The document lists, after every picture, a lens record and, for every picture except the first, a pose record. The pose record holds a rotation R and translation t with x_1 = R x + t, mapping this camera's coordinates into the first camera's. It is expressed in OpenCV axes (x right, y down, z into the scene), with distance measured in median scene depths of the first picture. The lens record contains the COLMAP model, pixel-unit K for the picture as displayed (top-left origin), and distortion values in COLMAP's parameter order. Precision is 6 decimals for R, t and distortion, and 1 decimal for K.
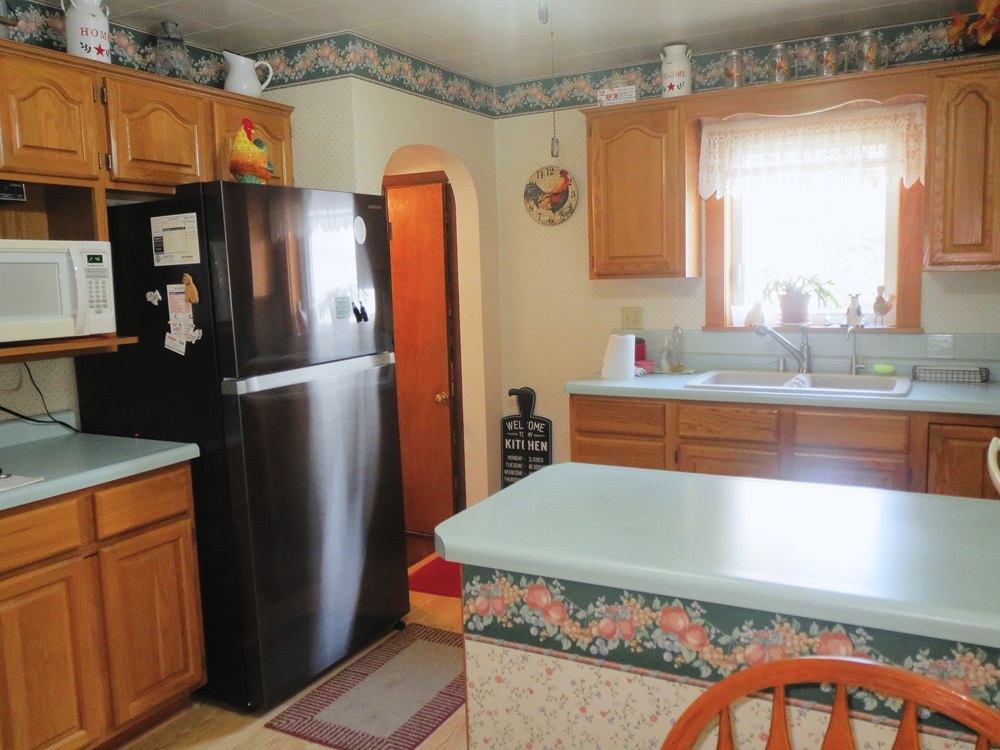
lens RADIAL K [[831.1, 0, 496.4], [0, 831.1, 377.4], [0, 0, 1]] dist [-0.024010, 0.002932]
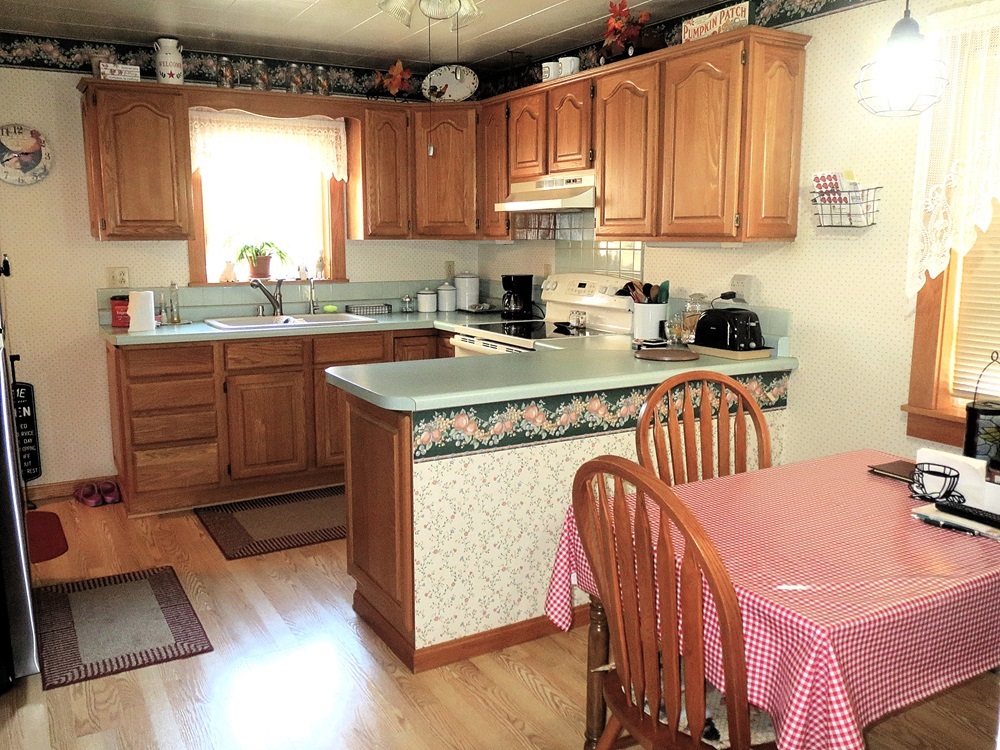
lens RADIAL K [[831.1, 0, 492.2], [0, 831.1, 373.0], [0, 0, 1]] dist [-0.024010, 0.002932]
pose [[0.530503, -0.107643, 0.840821, -0.572320], [0.090156, 0.993443, 0.070299, 0.023202], [-0.842875, 0.038511, 0.536729, 0.016185]]
